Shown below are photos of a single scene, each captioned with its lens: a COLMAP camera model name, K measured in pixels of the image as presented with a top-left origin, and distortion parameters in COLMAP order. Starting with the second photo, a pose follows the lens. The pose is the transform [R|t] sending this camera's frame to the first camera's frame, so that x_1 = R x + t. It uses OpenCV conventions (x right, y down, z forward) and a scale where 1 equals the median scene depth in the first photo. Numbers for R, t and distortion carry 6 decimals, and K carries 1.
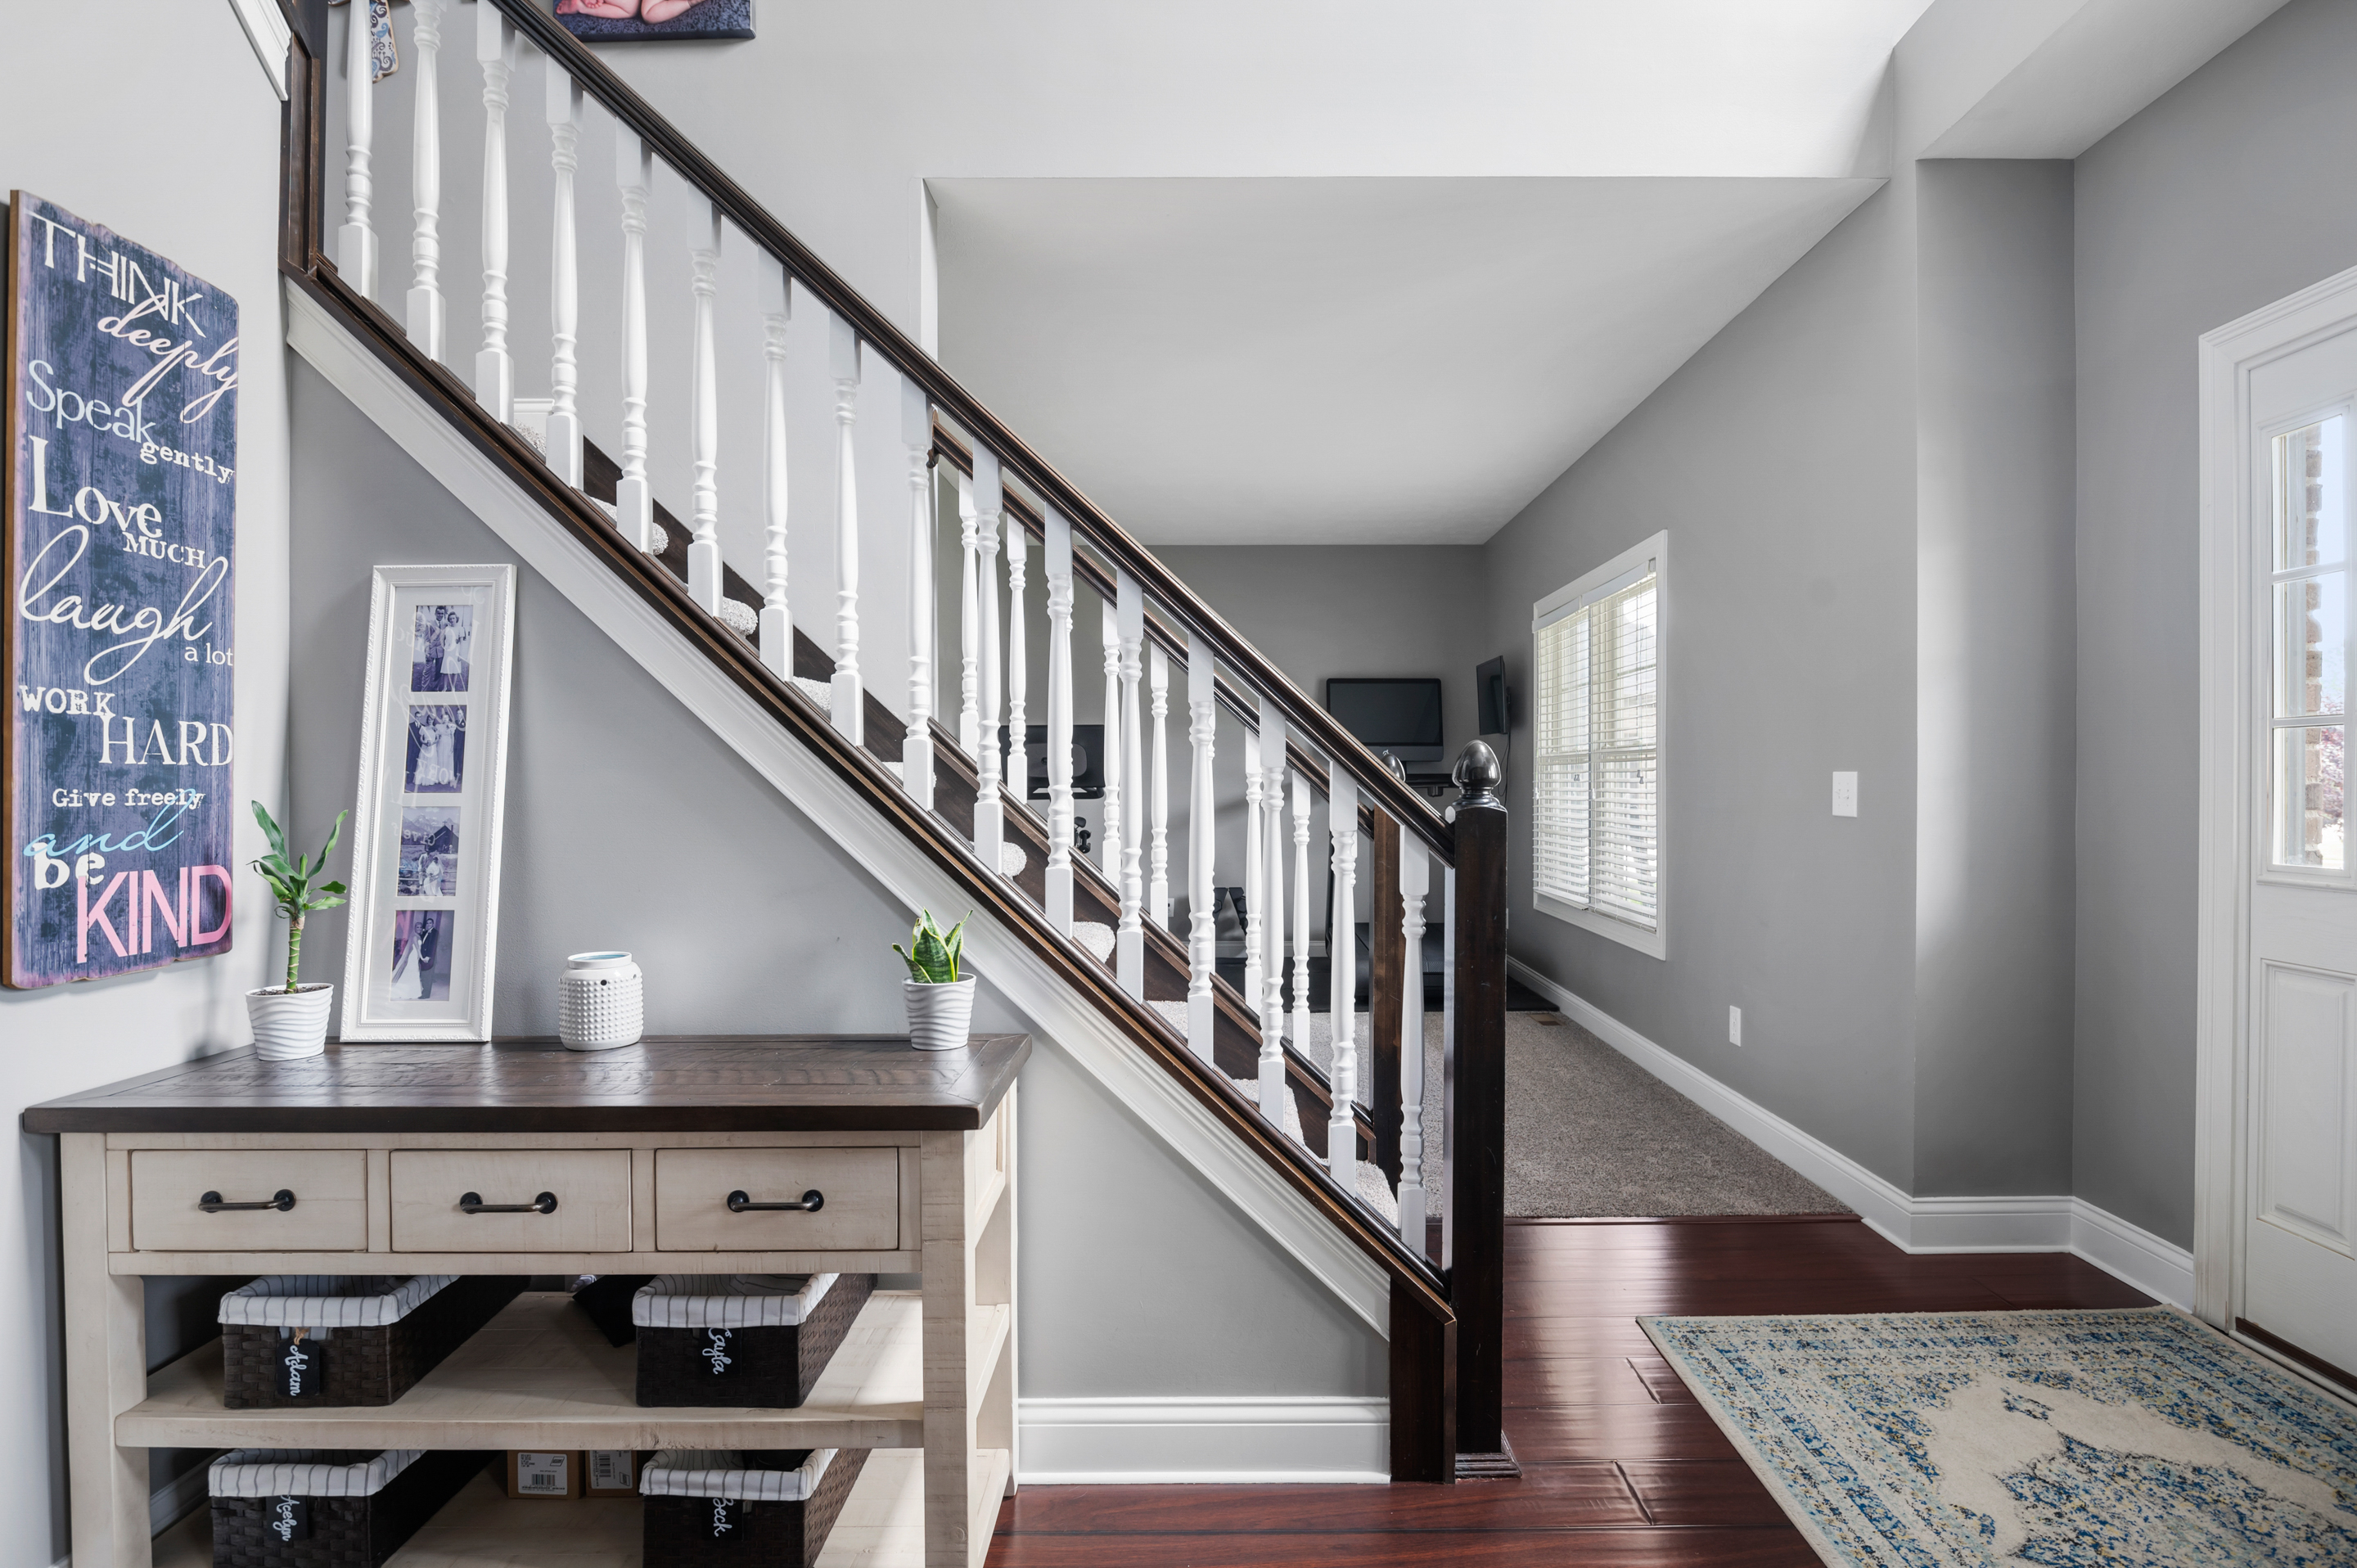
lens RADIAL K [[1275.1, 0, 1177.2], [0, 1275.1, 790.5], [0, 0, 1]] dist [-0.003670, -0.001357]
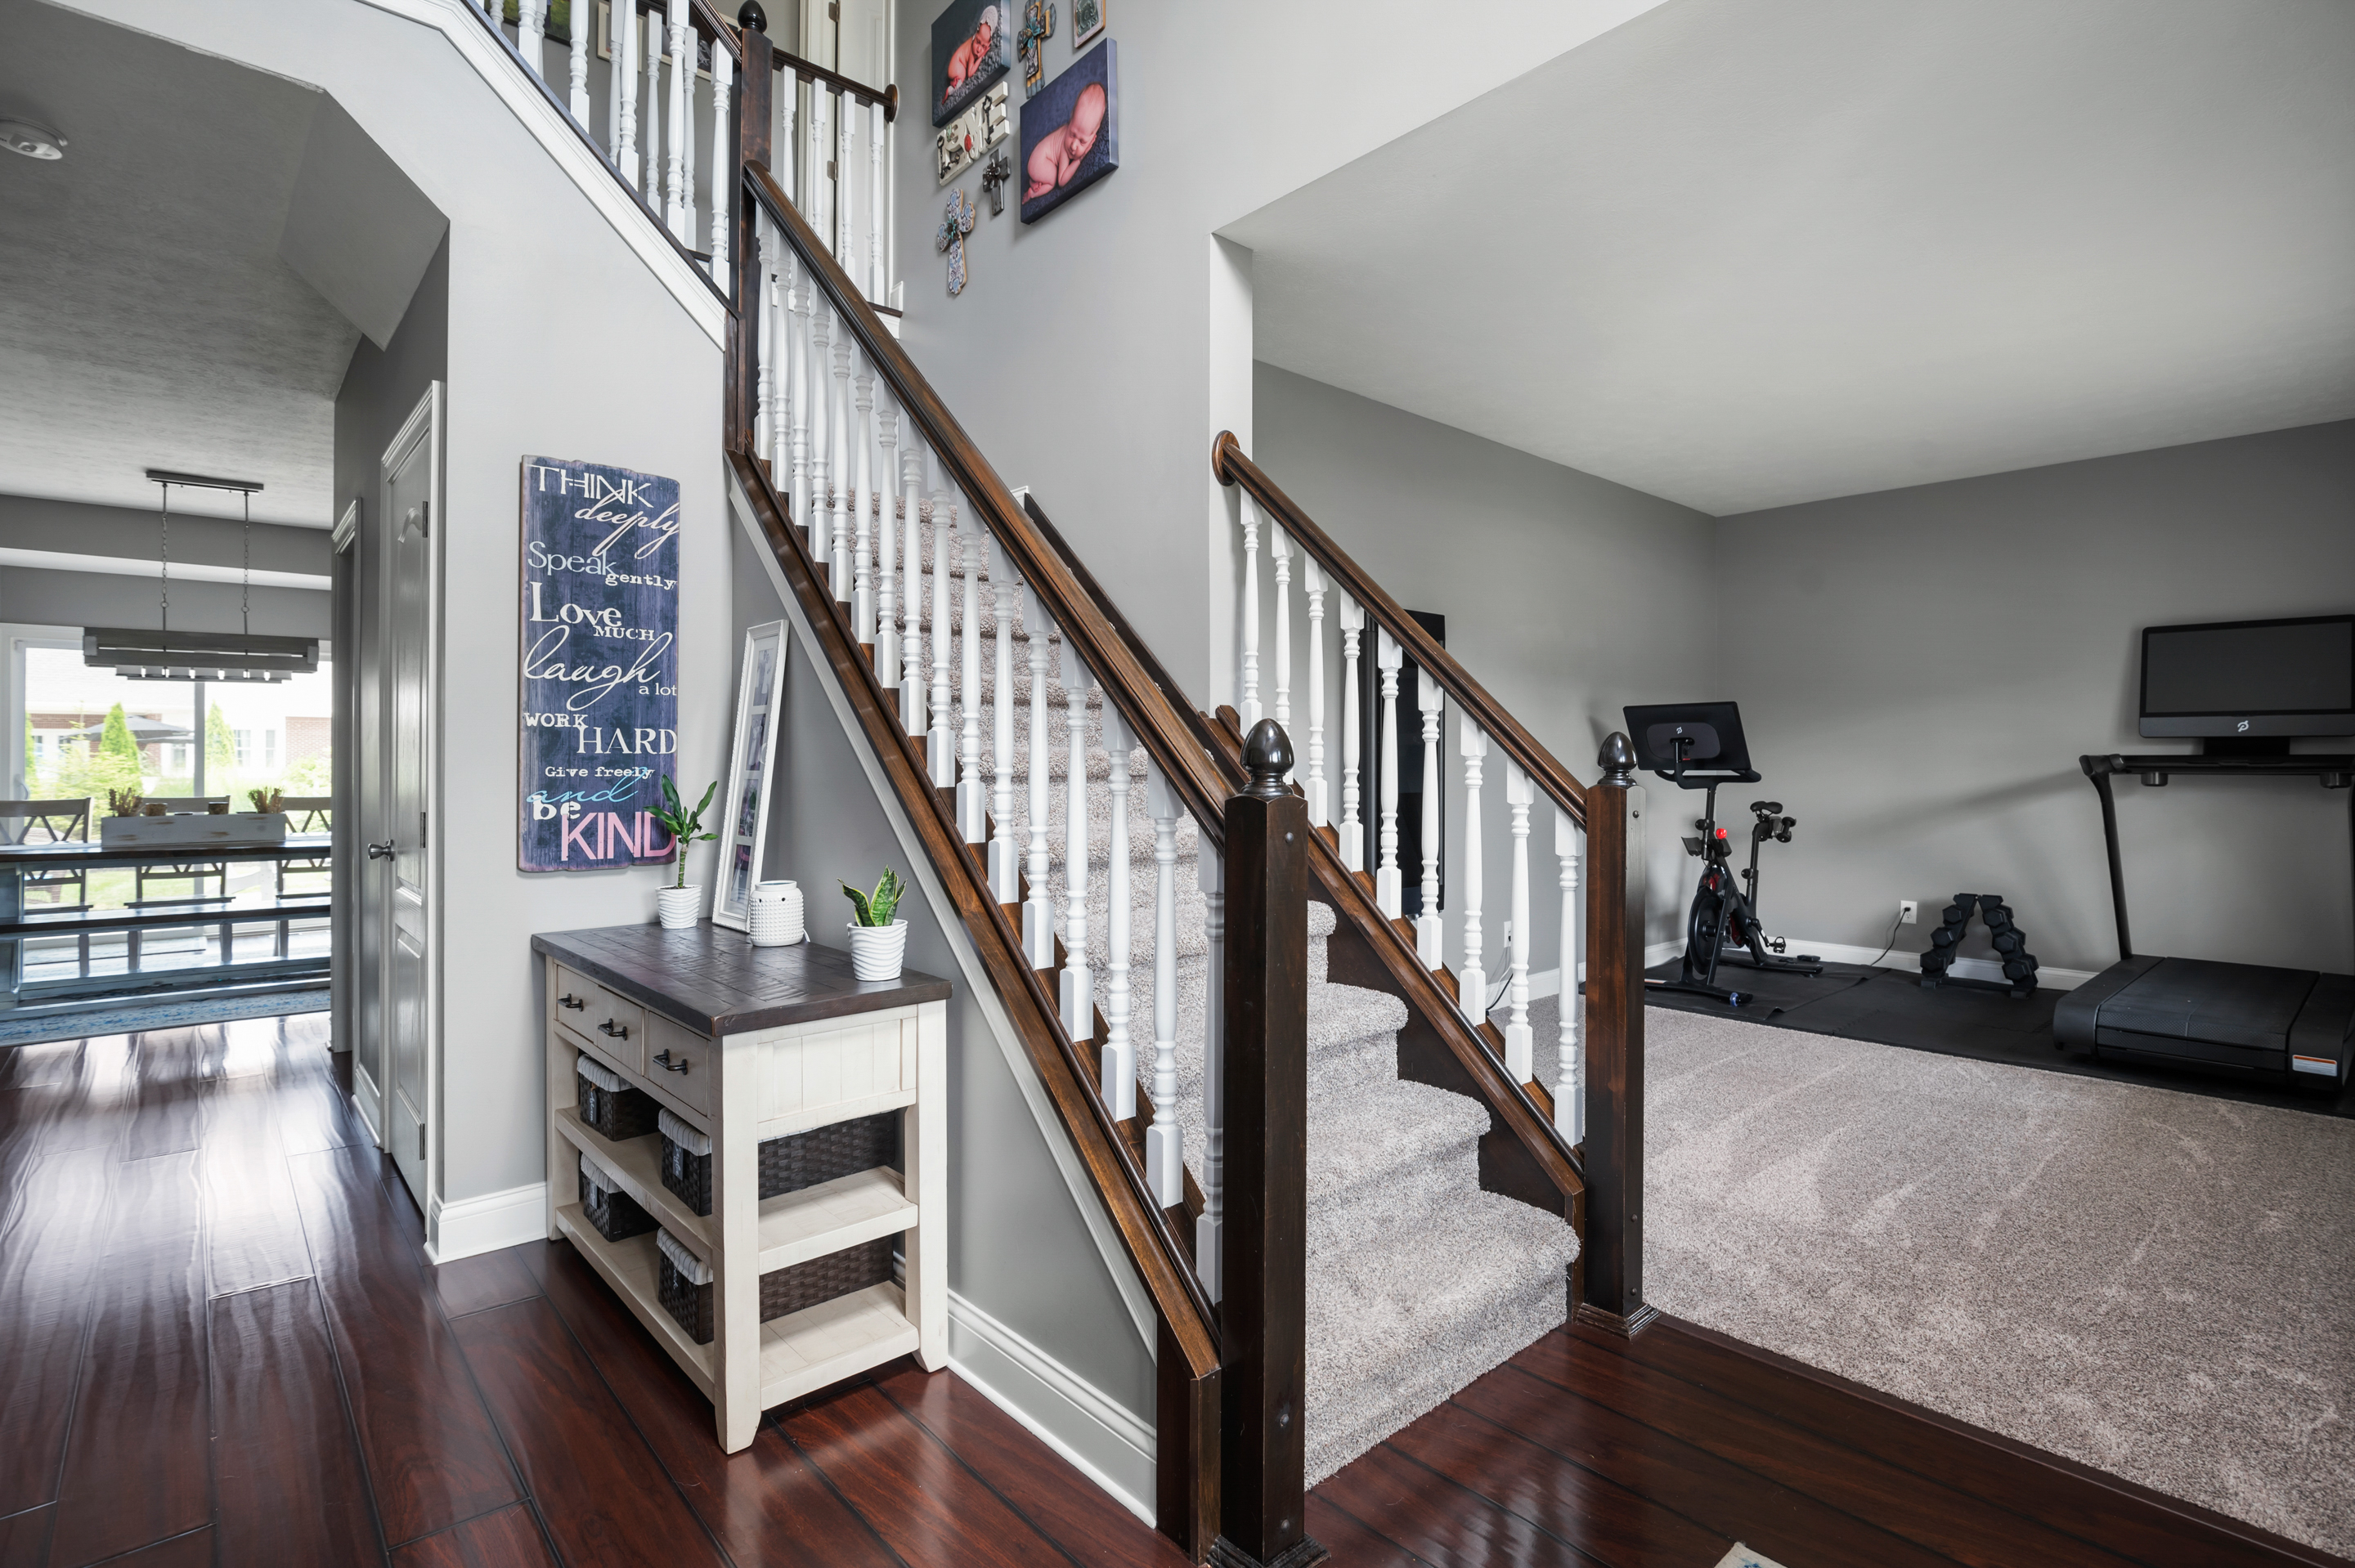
lens RADIAL K [[1127.3, 0, 1178.3], [0, 1127.3, 761.2], [0, 0, 1]] dist [0.002361, 0.000001]
pose [[0.668430, 0.001530, -0.743774, 0.903732], [-0.007548, 0.999960, -0.004726, -0.008046], [0.743737, 0.008773, 0.668415, 0.530449]]
